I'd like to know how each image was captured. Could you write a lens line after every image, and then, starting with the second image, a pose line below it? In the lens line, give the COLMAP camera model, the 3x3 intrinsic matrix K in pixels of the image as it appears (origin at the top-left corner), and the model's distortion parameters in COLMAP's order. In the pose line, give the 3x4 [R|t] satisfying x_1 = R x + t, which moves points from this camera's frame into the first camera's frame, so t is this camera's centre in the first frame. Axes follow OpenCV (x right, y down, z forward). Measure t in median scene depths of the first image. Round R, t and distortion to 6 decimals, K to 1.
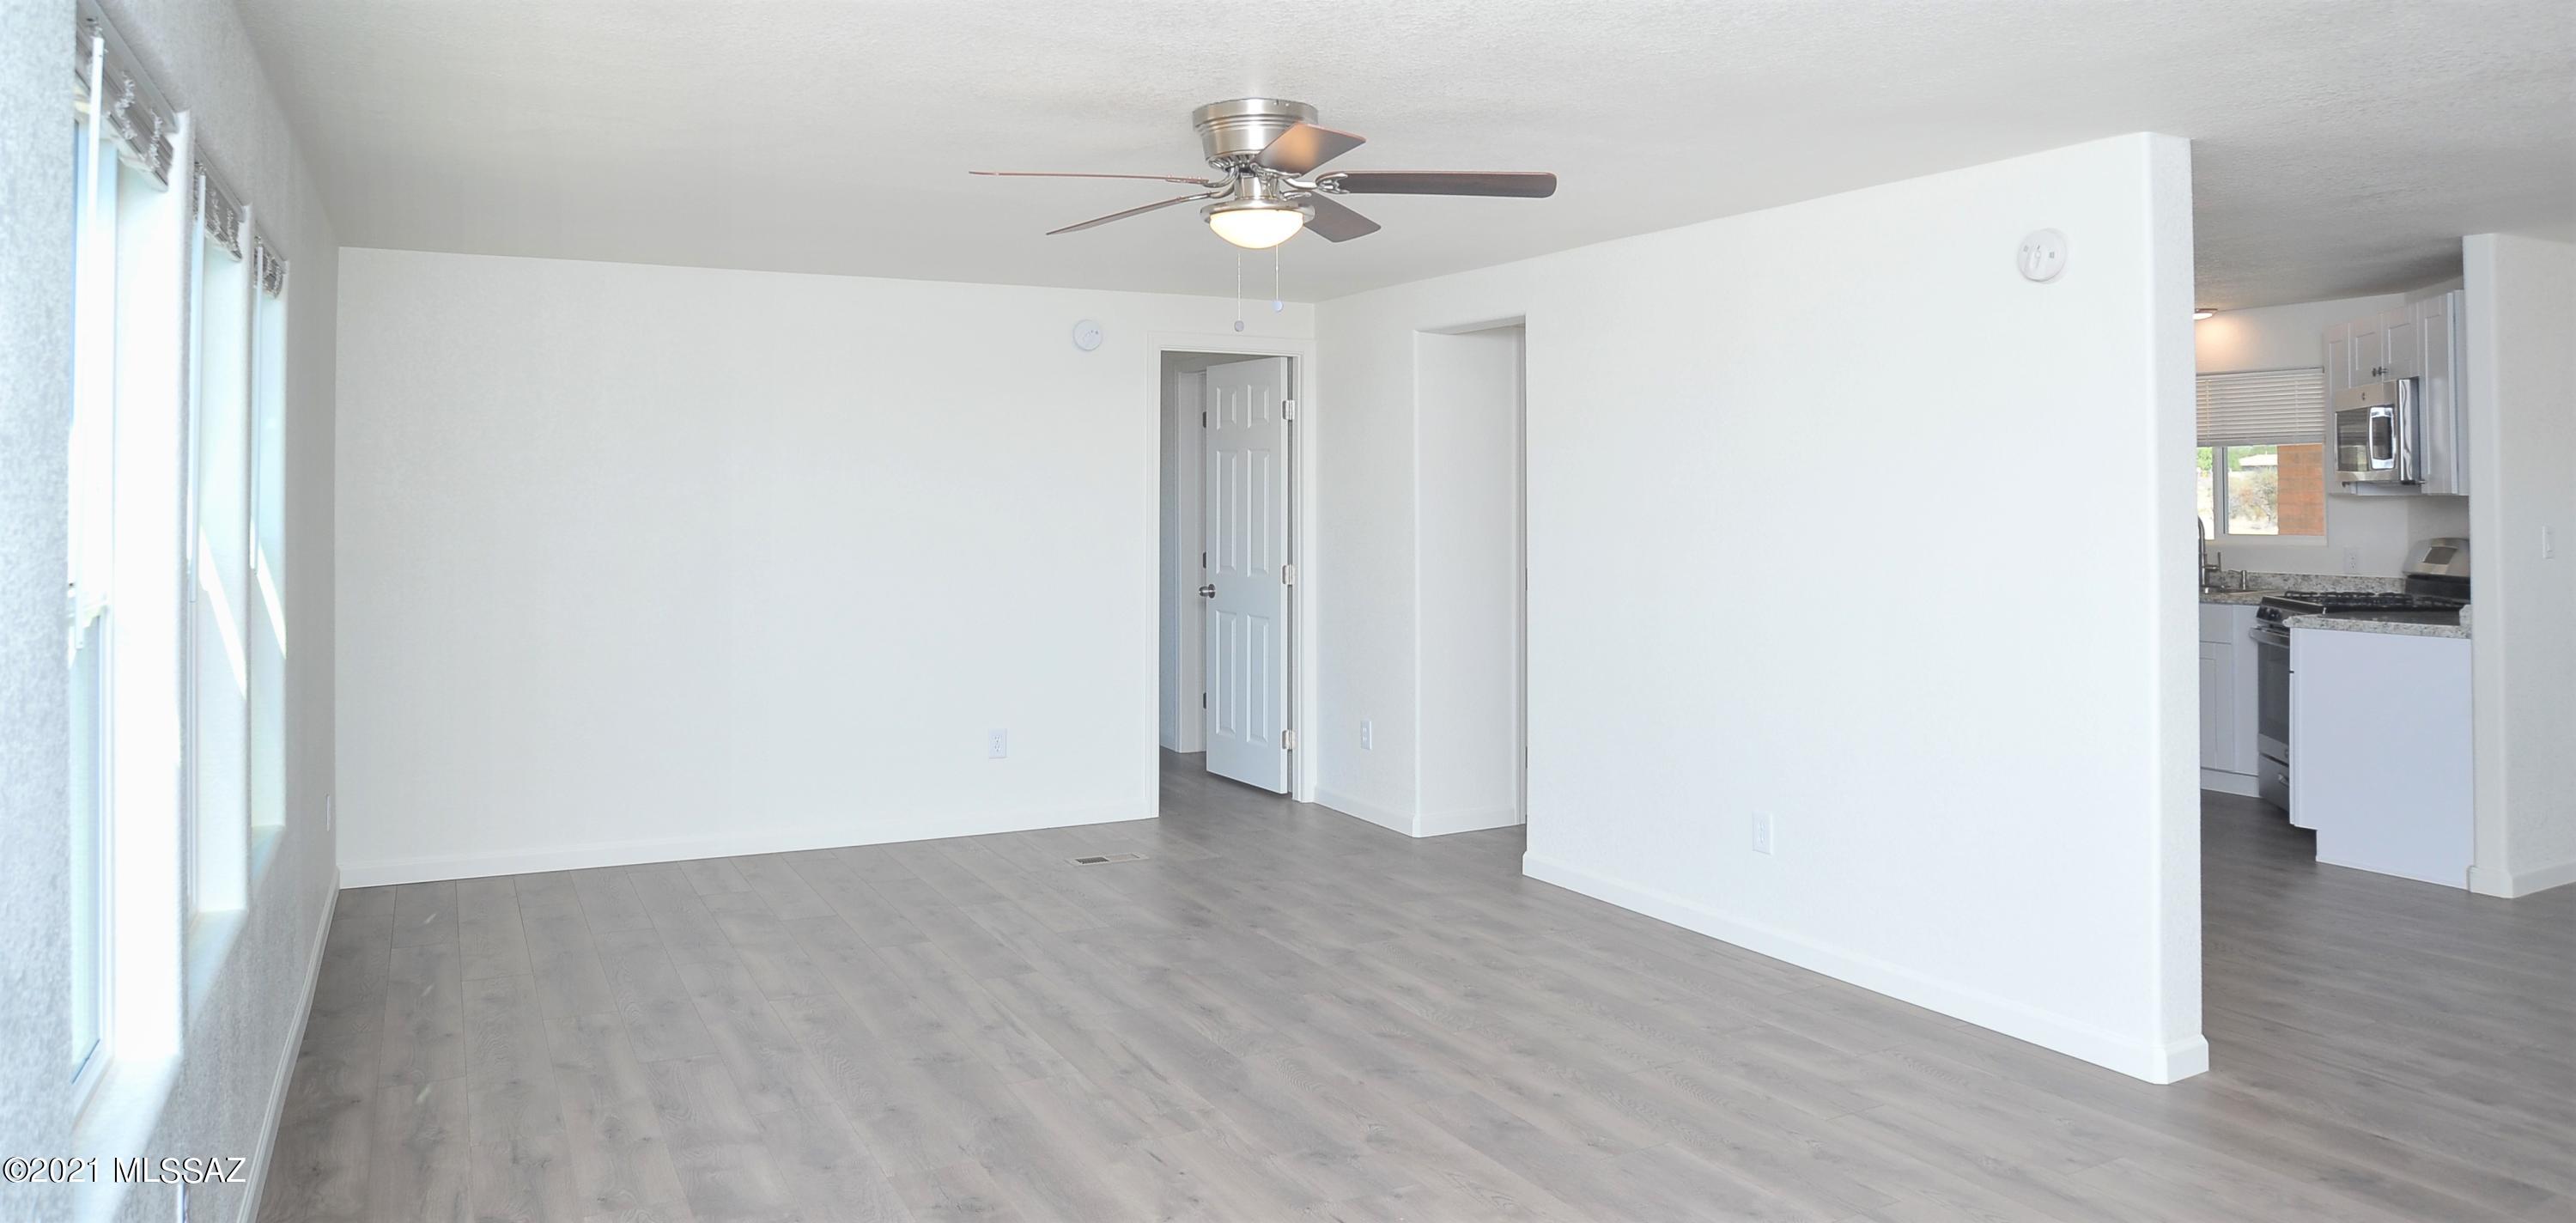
lens RADIAL K [[1616.3, 0, 1234.7], [0, 1616.3, 460.4], [0, 0, 1]] dist [-0.096977, 0.060139]
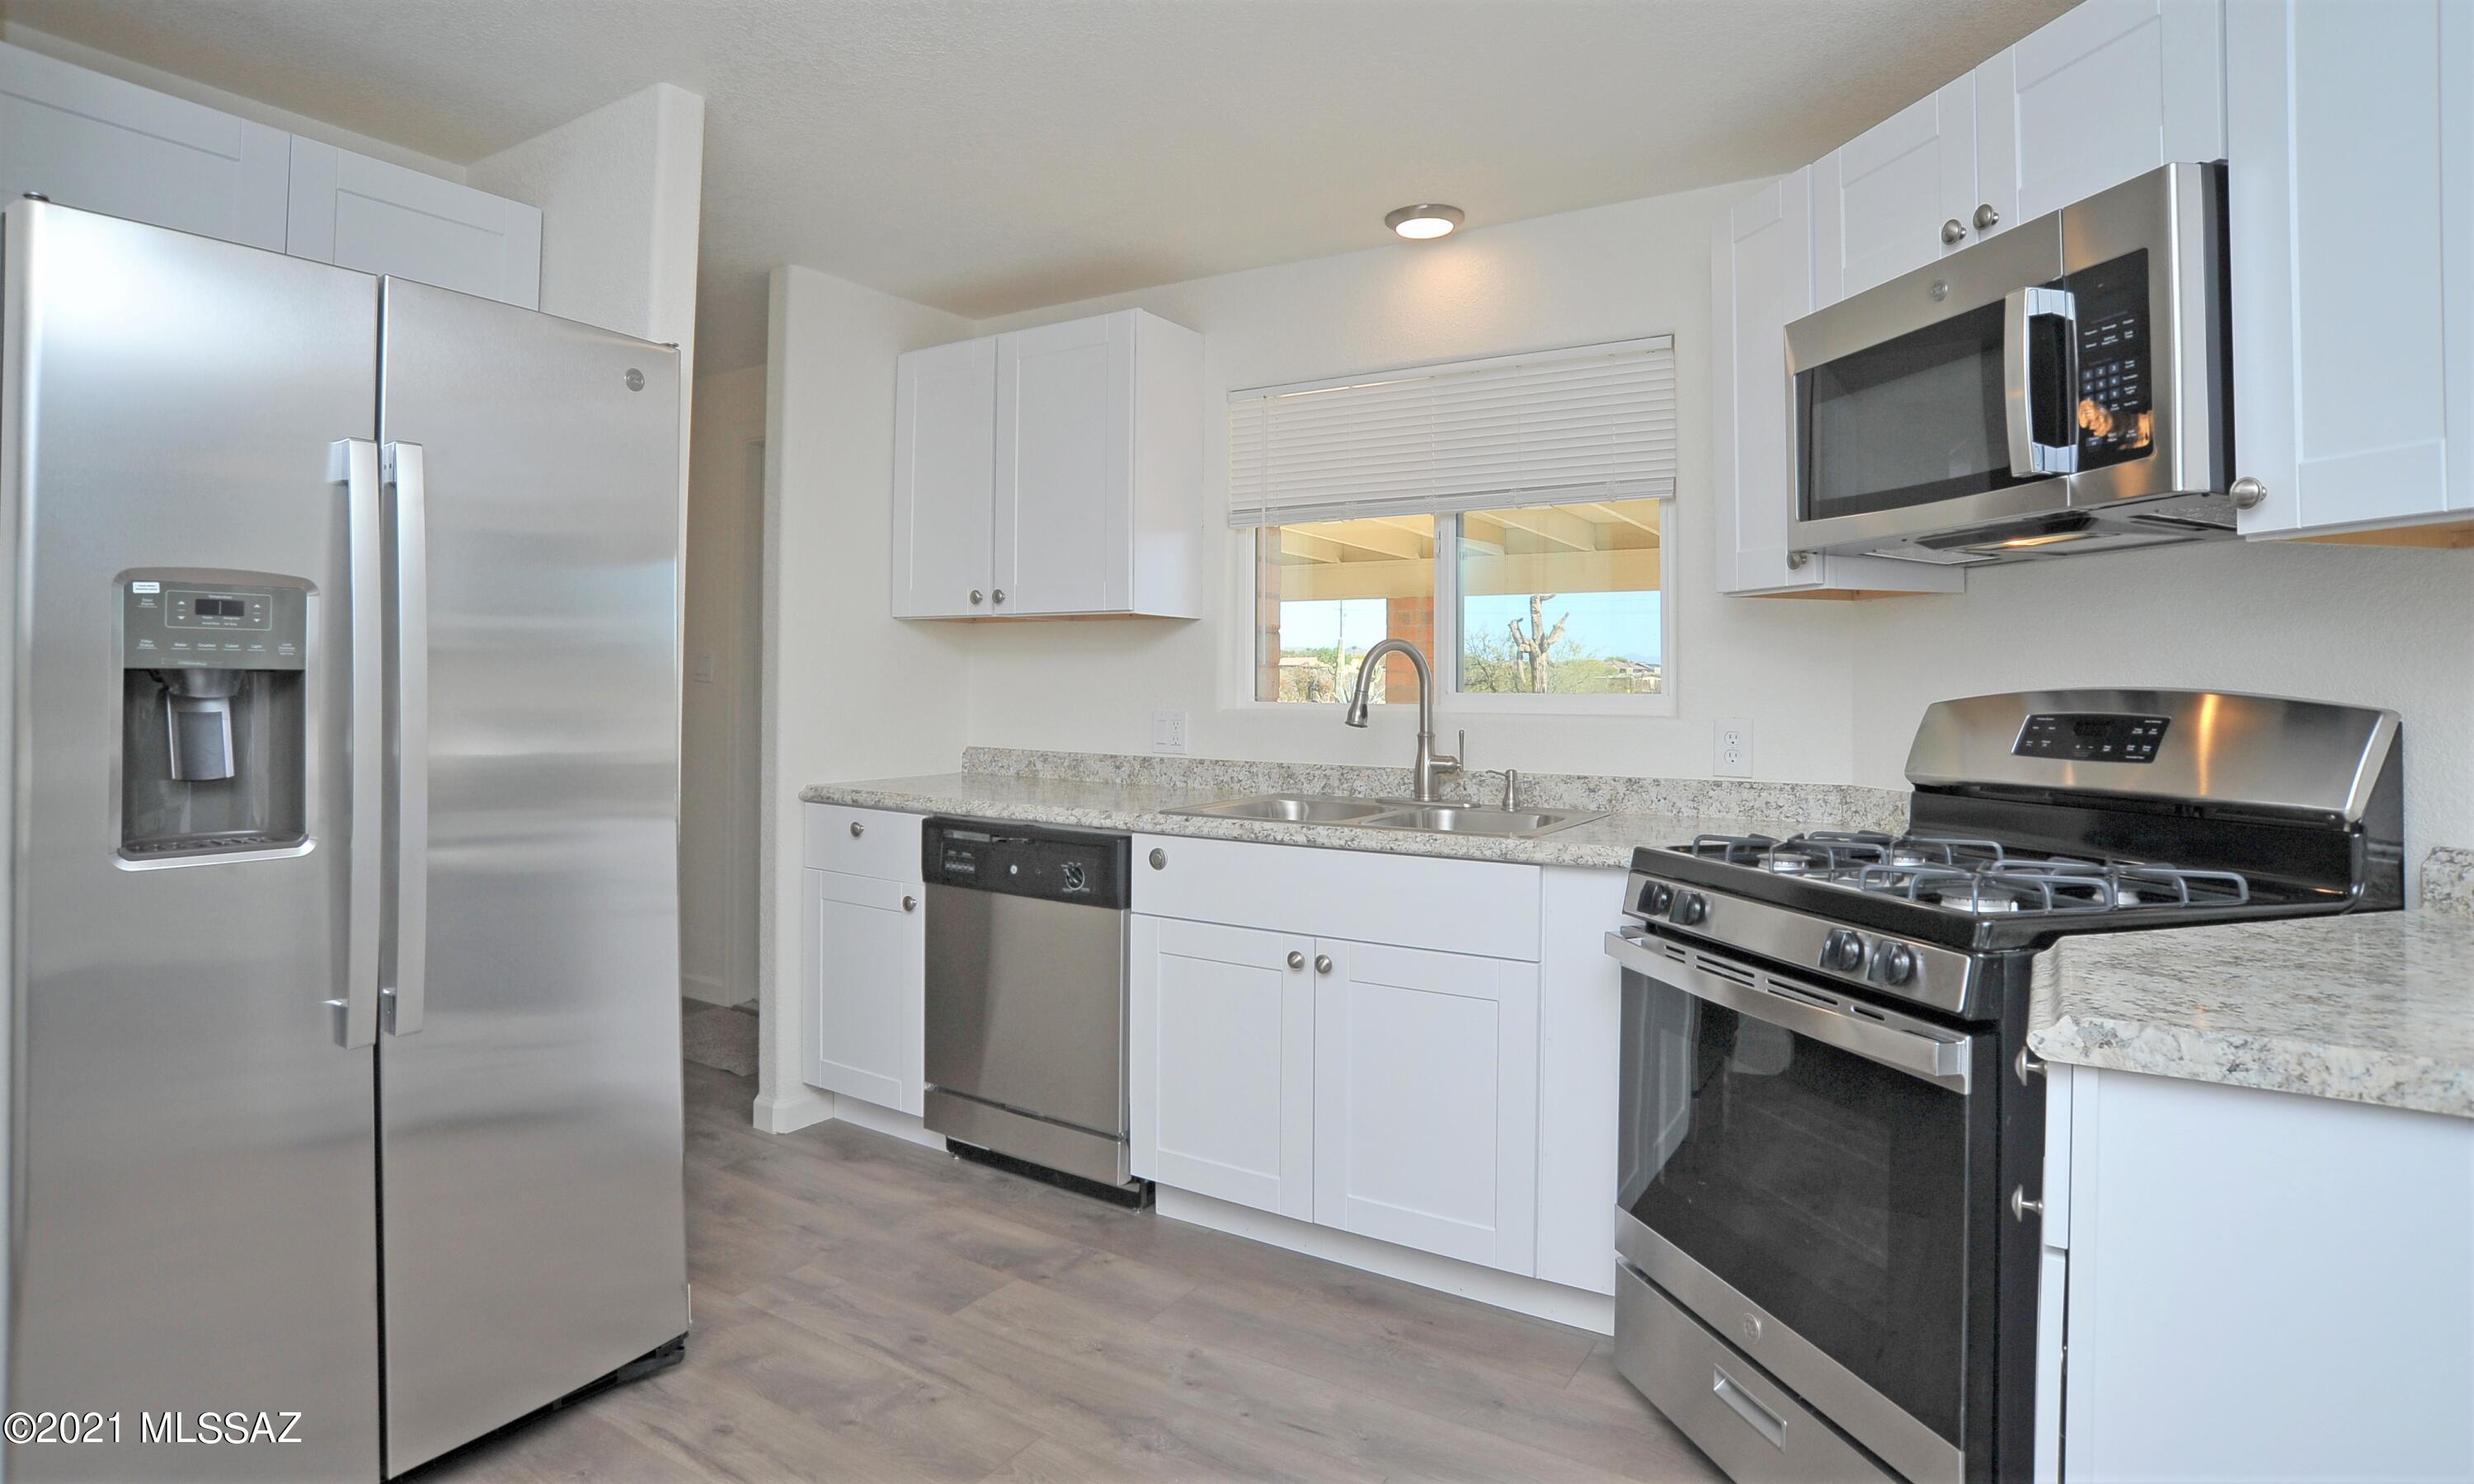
lens RADIAL K [[1320.2, 0, 1179.2], [0, 1320.2, 669.3], [0, 0, 1]] dist [-0.113359, 0.055612]
pose [[0.874379, 0.011097, 0.485117, 0.406781], [-0.017965, 0.999793, 0.009511, 0.042258], [-0.484911, -0.017031, 0.874397, 0.777605]]
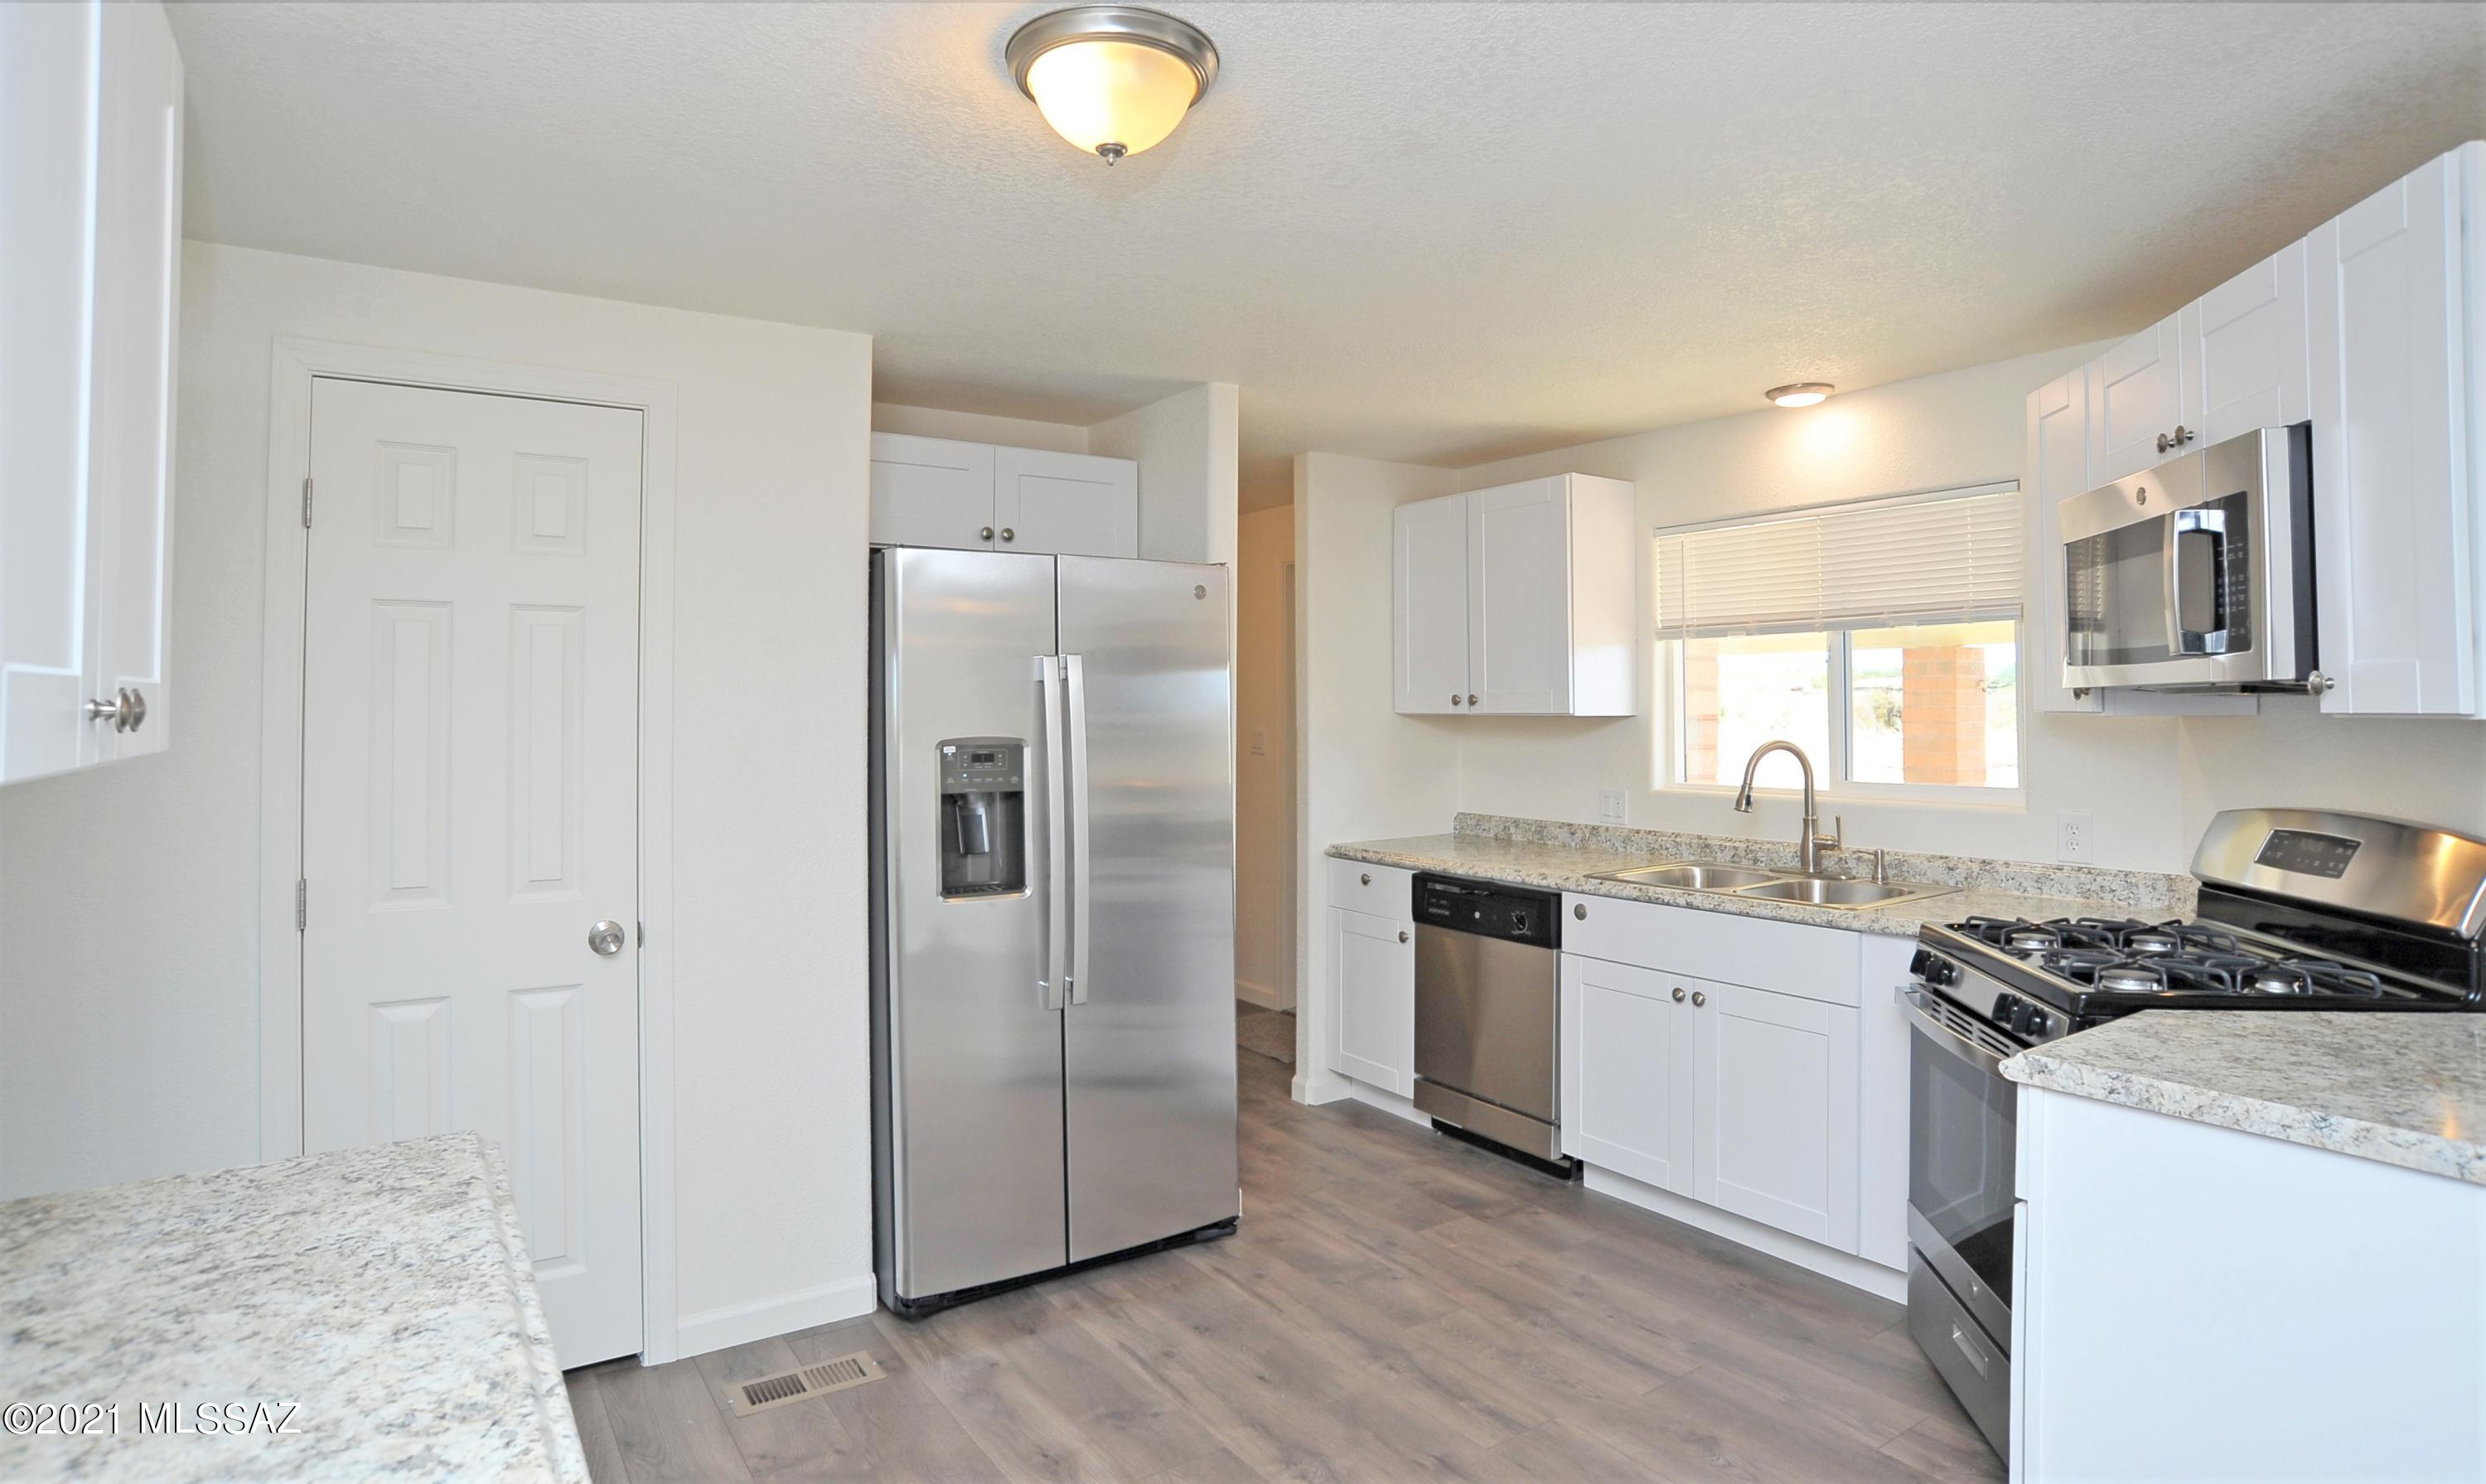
lens RADIAL K [[1326.7, 0, 1184.9], [0, 1326.7, 669.0], [0, 0, 1]] dist [-0.113359, 0.055612]
pose [[0.995708, -0.003455, 0.092487, 0.390170], [0.003969, 0.999978, -0.005366, 0.008678], [-0.092466, 0.005710, 0.995699, 0.622246]]
